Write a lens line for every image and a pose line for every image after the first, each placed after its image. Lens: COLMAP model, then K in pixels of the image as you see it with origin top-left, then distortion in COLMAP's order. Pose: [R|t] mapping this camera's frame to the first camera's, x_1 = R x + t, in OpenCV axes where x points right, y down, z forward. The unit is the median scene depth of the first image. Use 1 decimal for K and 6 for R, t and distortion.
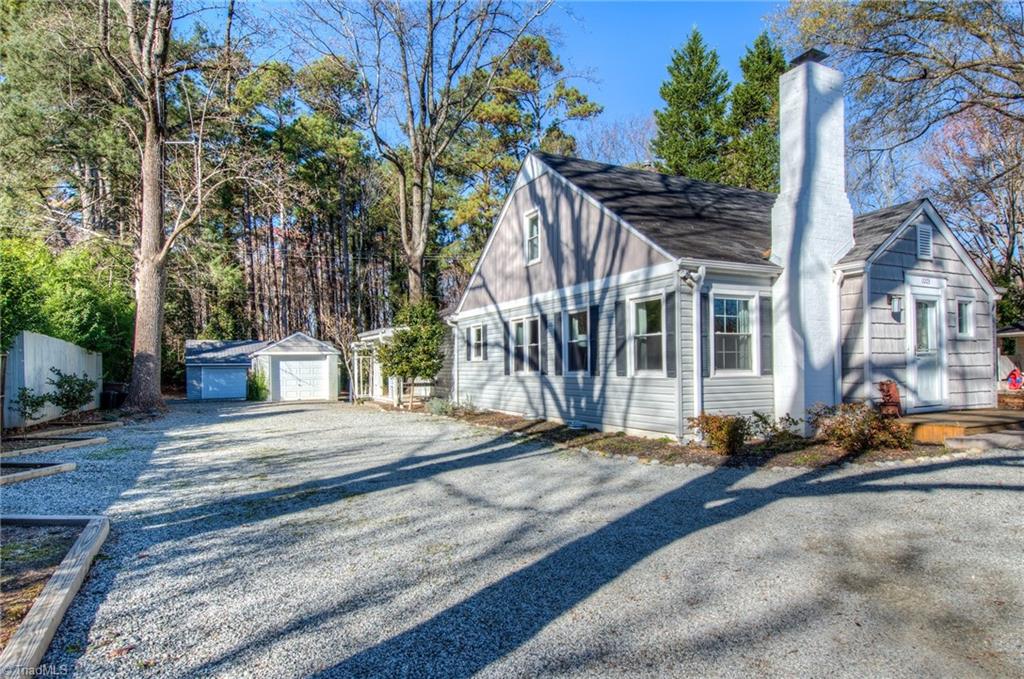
lens RADIAL K [[562.4, 0, 517.7], [0, 562.4, 349.5], [0, 0, 1]] dist [0.001076, -0.001260]
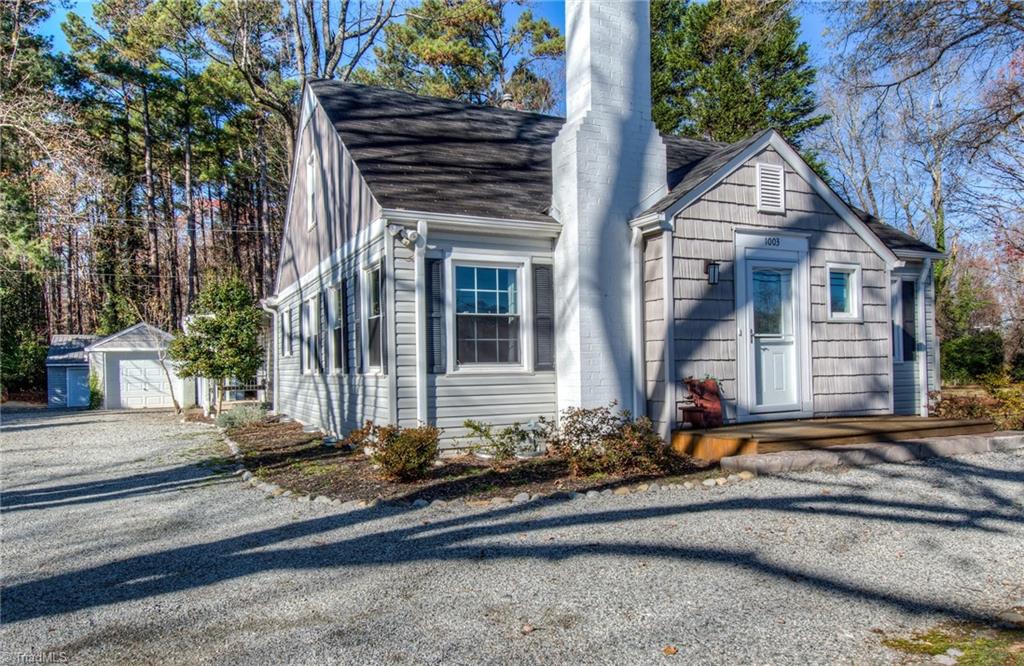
lens RADIAL K [[683.4, 0, 510.3], [0, 683.4, 353.5], [0, 0, 1]] dist [-0.000638, -0.000657]
pose [[0.999694, -0.004376, -0.024339, 0.386827], [0.004610, 0.999944, 0.009571, 0.012822], [0.024296, -0.009681, 0.999658, 0.098485]]
